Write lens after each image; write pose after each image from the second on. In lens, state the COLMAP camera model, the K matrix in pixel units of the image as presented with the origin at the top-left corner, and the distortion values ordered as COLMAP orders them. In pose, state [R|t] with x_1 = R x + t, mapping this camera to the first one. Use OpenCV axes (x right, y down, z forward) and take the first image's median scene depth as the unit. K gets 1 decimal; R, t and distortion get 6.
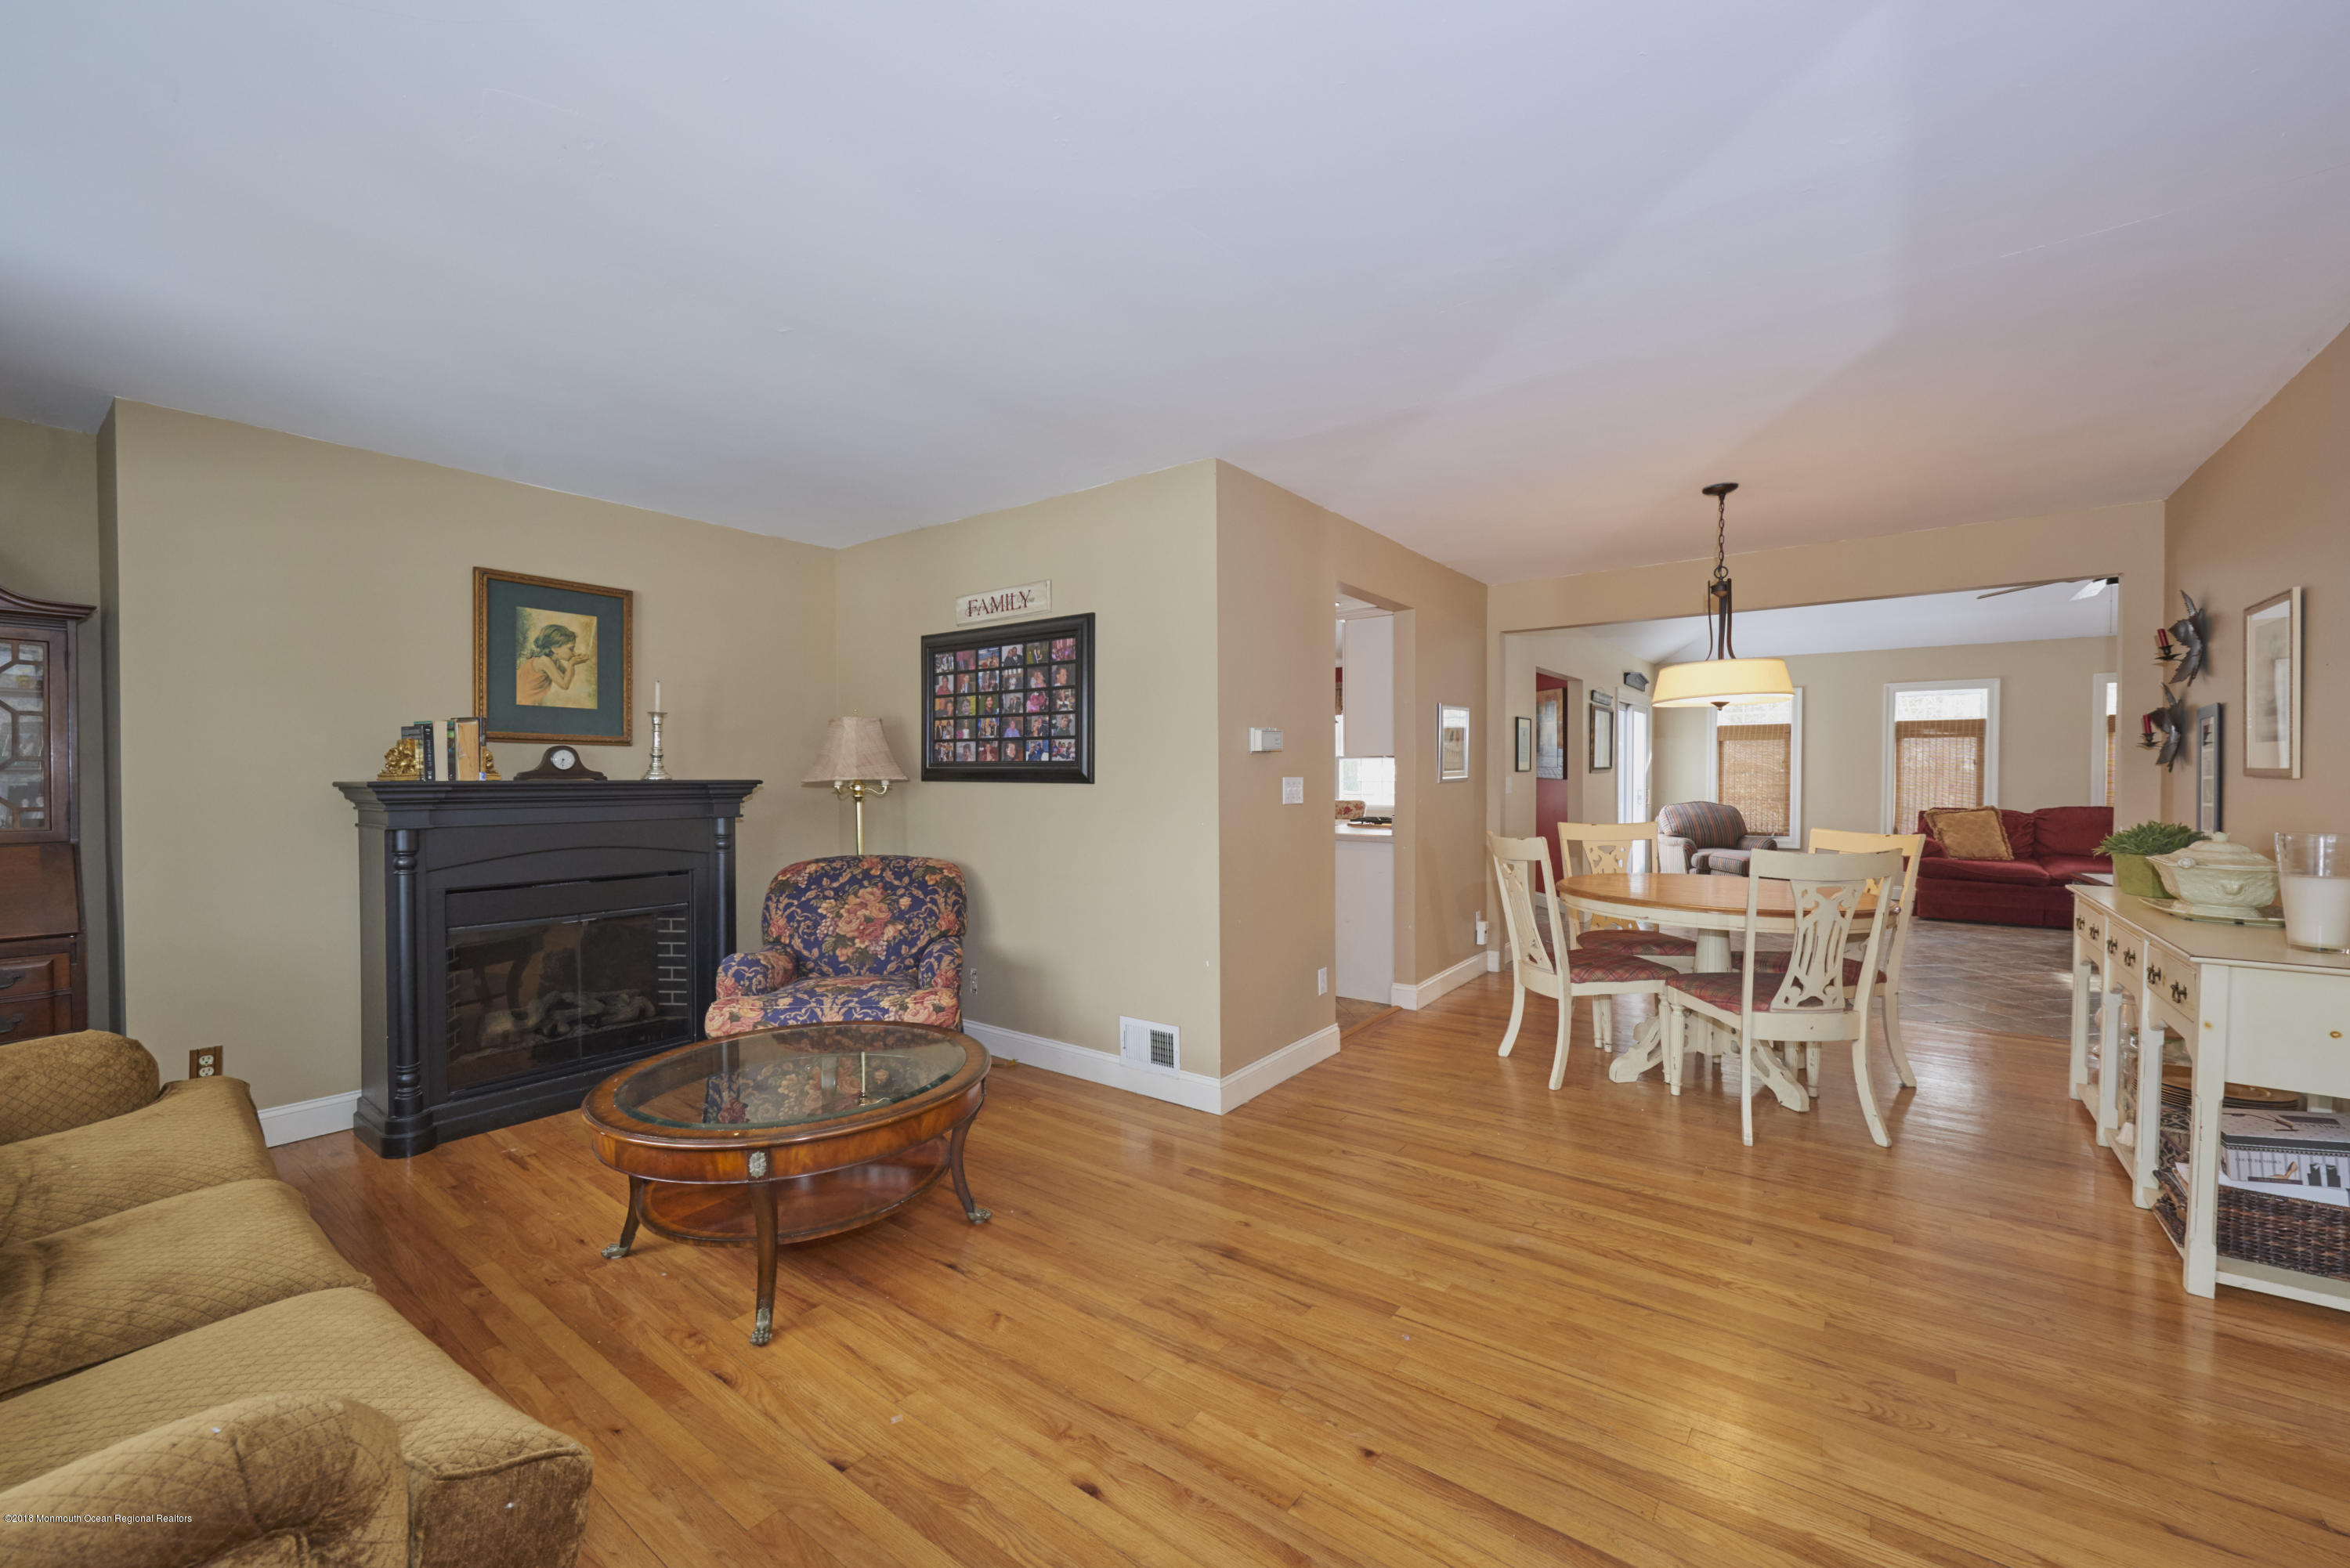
lens RADIAL K [[928.5, 0, 1177.6], [0, 928.5, 791.8], [0, 0, 1]] dist [-0.001178, -0.000410]
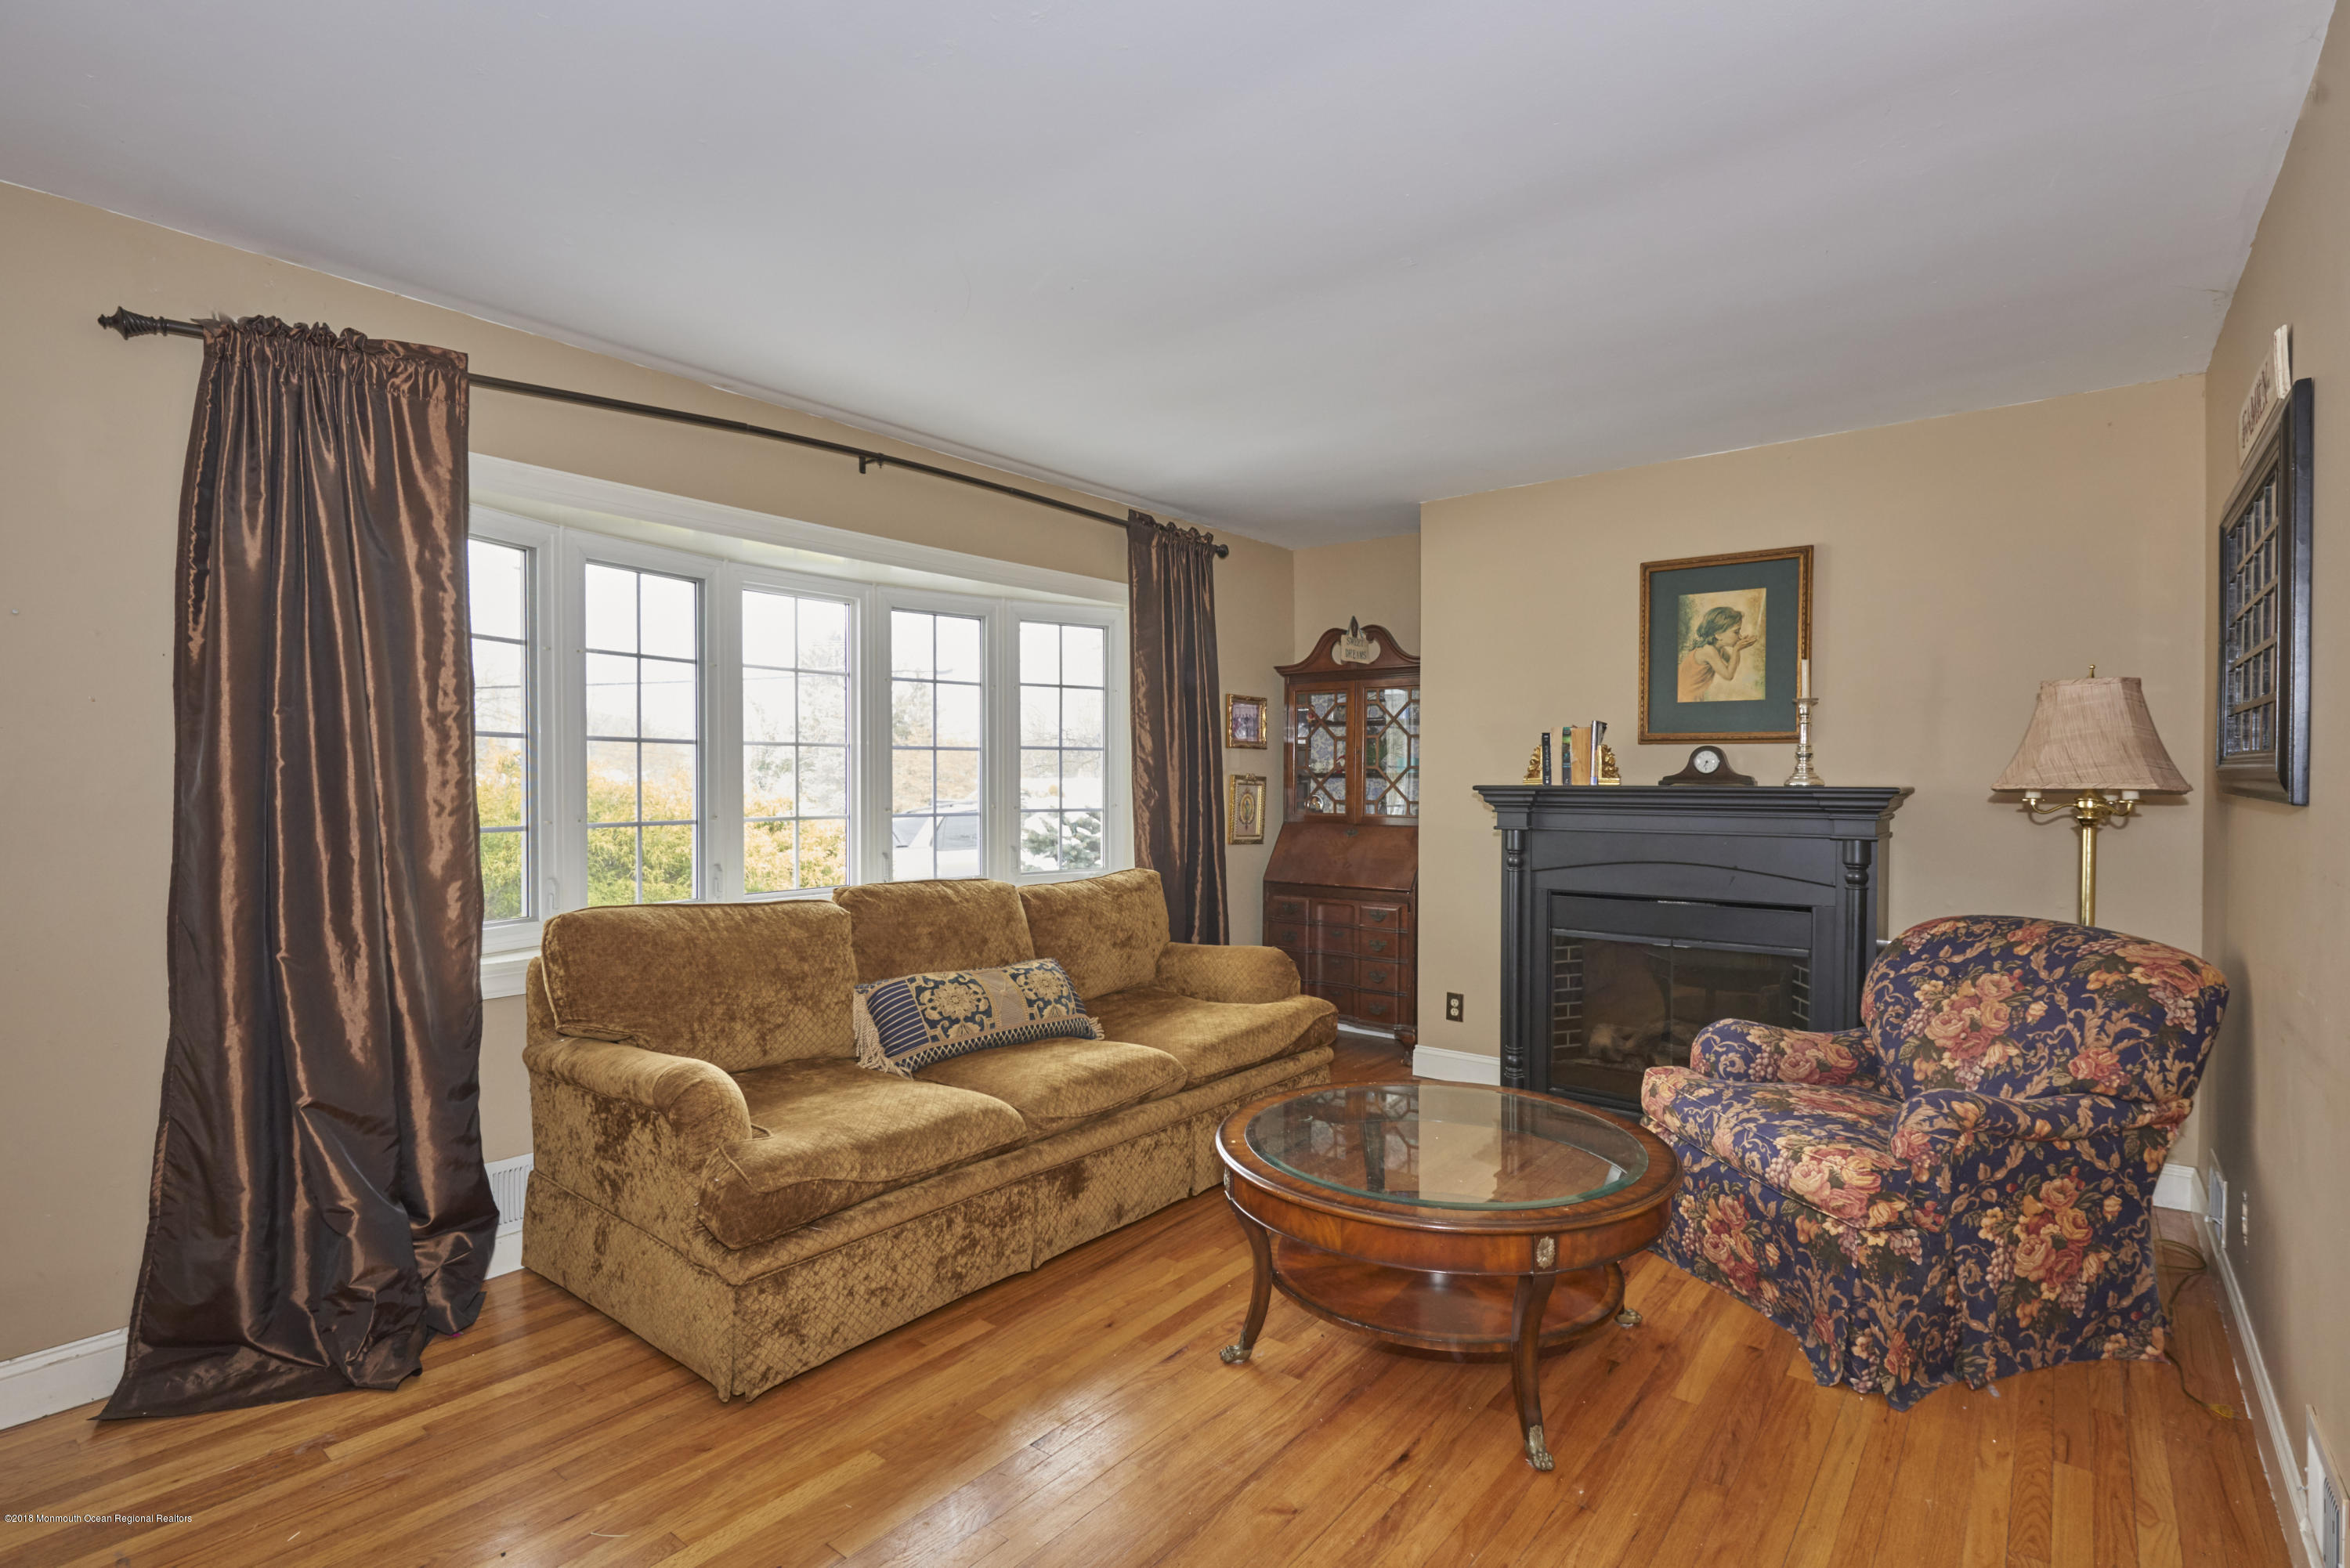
lens RADIAL K [[1118.5, 0, 1175.0], [0, 1118.5, 784.0], [0, 0, 1]] dist [-0.001998, -0.000283]
pose [[-0.018538, 0.008701, -0.999790, 0.391832], [-0.013351, 0.999871, 0.008949, -0.016196], [0.999739, 0.013514, -0.018419, 0.507689]]
